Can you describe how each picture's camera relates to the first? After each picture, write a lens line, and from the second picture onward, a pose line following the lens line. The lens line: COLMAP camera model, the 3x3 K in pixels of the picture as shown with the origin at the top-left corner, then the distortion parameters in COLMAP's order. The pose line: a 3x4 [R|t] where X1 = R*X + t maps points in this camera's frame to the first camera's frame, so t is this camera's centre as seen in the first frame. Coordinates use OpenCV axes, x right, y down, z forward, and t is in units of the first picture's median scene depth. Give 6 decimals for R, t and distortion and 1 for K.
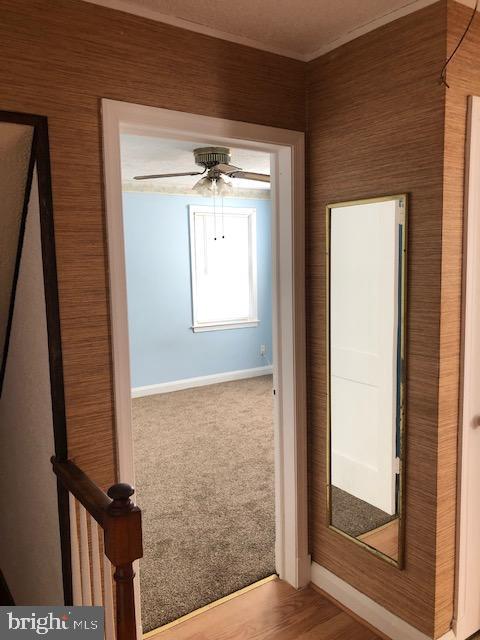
lens RADIAL K [[518.3, 0, 244.0], [0, 518.3, 322.1], [0, 0, 1]] dist [0.030273, -0.048048]
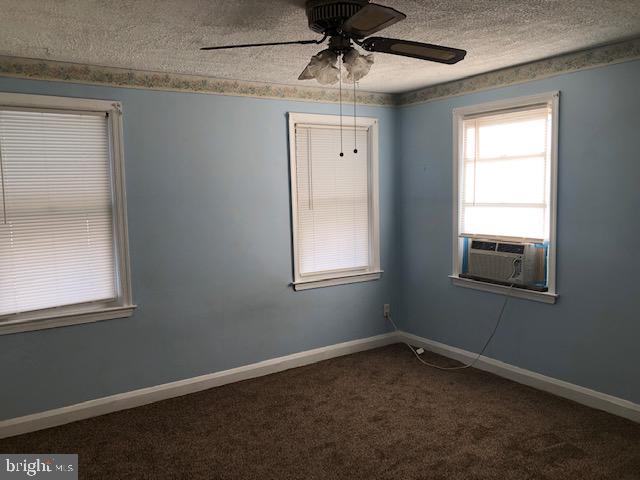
lens RADIAL K [[518.3, 0, 316.7], [0, 518.3, 238.4], [0, 0, 1]] dist [0.030273, -0.048048]
pose [[0.999611, -0.004655, -0.027509, -0.051183], [0.004066, 0.999762, -0.021438, -0.040302], [0.027602, 0.021318, 0.999392, 0.312753]]
